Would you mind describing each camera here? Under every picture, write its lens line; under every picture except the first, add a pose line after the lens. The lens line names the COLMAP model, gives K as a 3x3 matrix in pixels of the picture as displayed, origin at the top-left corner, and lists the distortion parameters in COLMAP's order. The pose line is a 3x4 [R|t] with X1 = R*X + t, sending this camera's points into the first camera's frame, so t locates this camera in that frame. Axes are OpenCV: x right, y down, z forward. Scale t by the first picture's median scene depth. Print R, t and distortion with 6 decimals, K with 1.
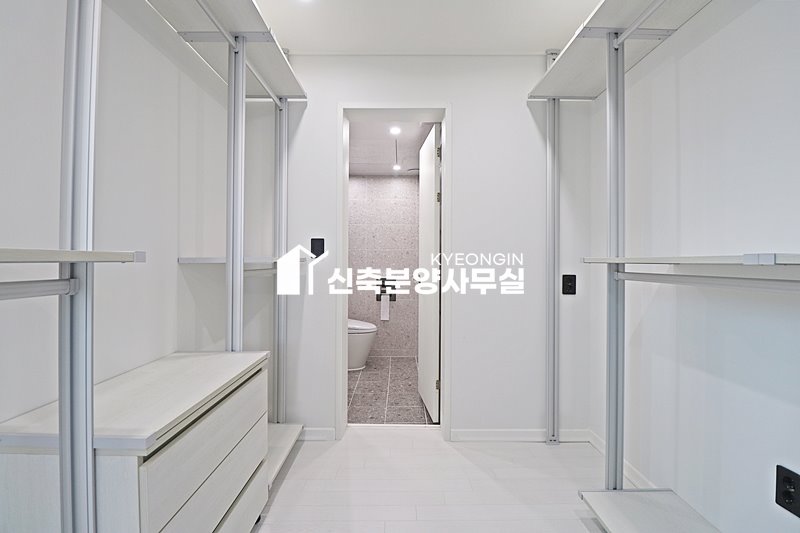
lens RADIAL K [[369.5, 0, 402.8], [0, 369.5, 257.0], [0, 0, 1]] dist [0.001279, -0.013073]
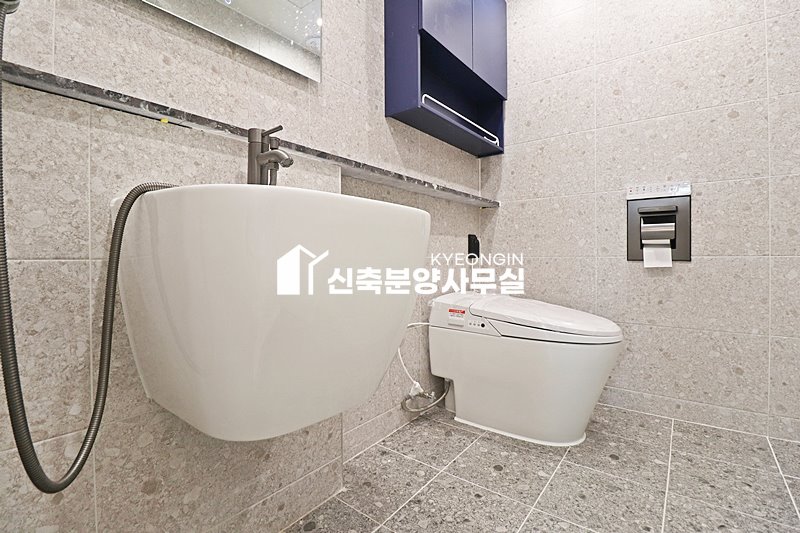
lens RADIAL K [[369.5, 0, 402.8], [0, 369.5, 257.0], [0, 0, 1]] dist [0.001279, -0.013073]
pose [[0.785254, -0.003838, -0.619162, -0.017803], [0.012384, 0.999878, 0.009507, 0.108082], [0.619050, -0.015133, 0.785206, 0.566049]]
